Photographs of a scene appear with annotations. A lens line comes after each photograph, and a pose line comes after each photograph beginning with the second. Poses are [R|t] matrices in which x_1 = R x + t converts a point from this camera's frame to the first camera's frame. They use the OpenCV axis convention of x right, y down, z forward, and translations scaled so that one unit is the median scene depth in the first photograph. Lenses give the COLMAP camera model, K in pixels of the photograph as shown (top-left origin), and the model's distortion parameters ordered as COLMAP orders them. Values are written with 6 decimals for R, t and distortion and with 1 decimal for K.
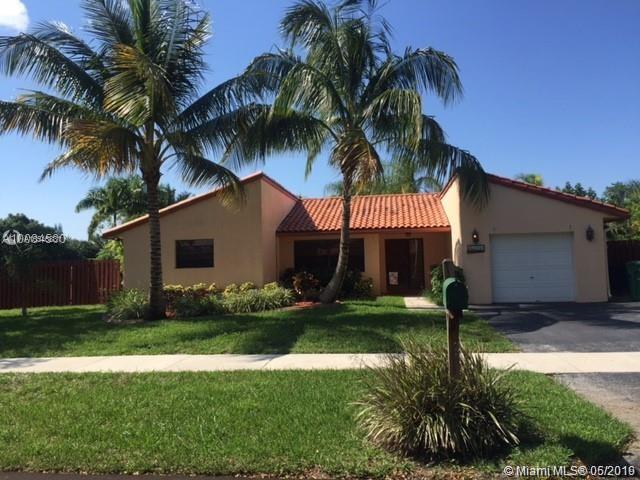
lens RADIAL K [[542.8, 0, 320.0], [0, 542.8, 240.0], [0, 0, 1]] dist [0.046158, -0.003060]
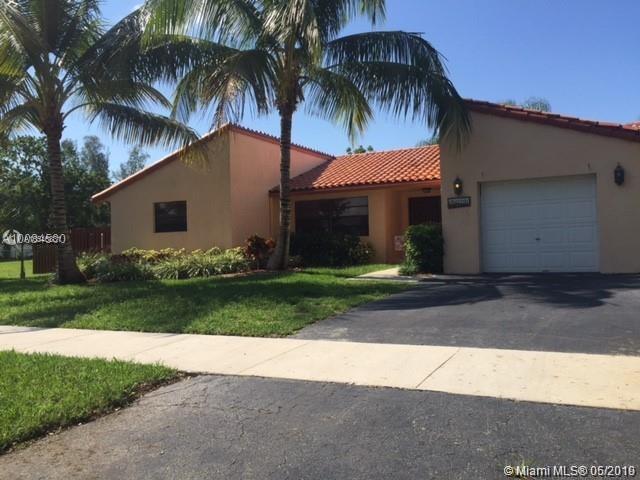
lens RADIAL K [[542.8, 0, 320.0], [0, 542.8, 240.0], [0, 0, 1]] dist [0.046158, -0.003060]
pose [[0.951669, -0.005624, -0.307073, 0.334841], [0.021961, 0.998519, 0.049772, 0.026913], [0.306338, -0.054110, 0.950384, 0.215715]]
